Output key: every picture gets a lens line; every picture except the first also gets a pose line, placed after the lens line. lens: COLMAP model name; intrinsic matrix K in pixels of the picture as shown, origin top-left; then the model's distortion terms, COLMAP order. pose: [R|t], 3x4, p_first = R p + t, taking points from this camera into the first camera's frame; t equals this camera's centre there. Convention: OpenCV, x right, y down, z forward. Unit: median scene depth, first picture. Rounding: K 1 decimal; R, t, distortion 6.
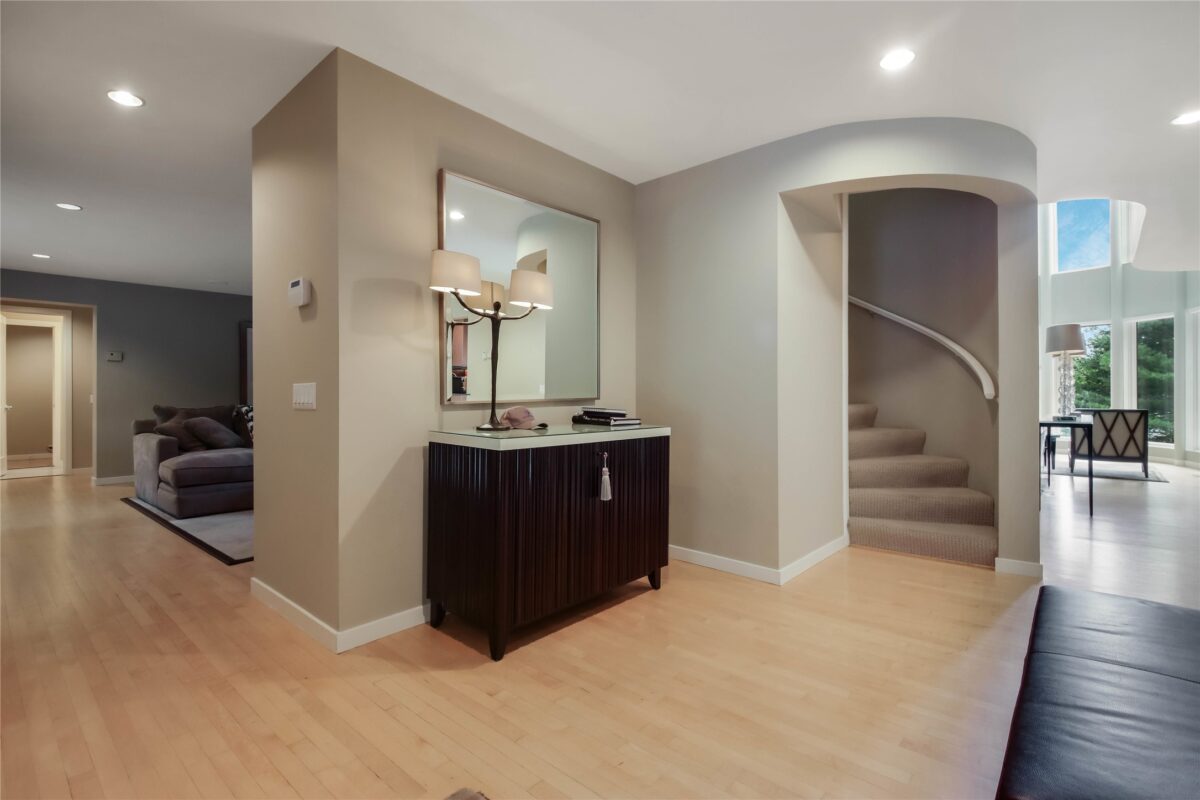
lens RADIAL K [[562.2, 0, 578.6], [0, 562.2, 393.0], [0, 0, 1]] dist [0.023750, -0.018826]
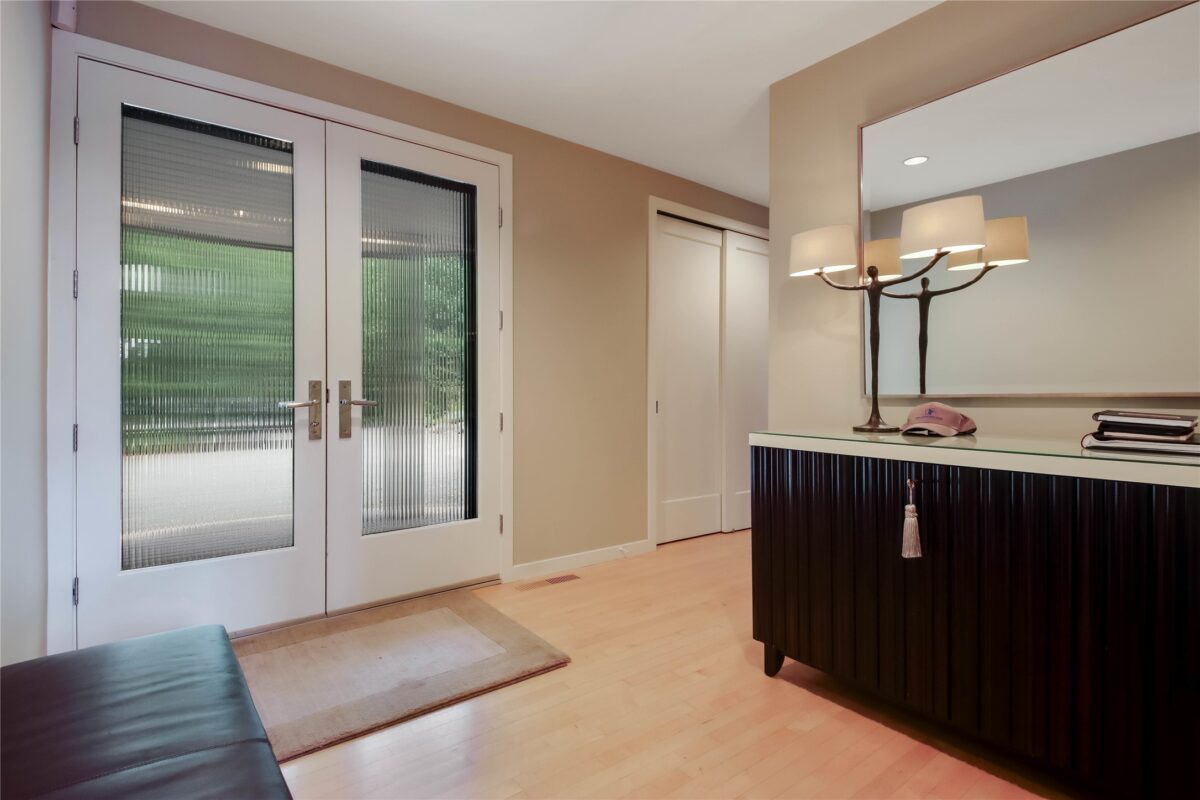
lens RADIAL K [[562.2, 0, 578.6], [0, 562.2, 393.0], [0, 0, 1]] dist [0.023750, -0.018826]
pose [[-0.184200, 0.002558, -0.982885, 0.714816], [0.002067, 0.999995, 0.002215, 0.010703], [0.982887, -0.001623, -0.184205, 0.760423]]
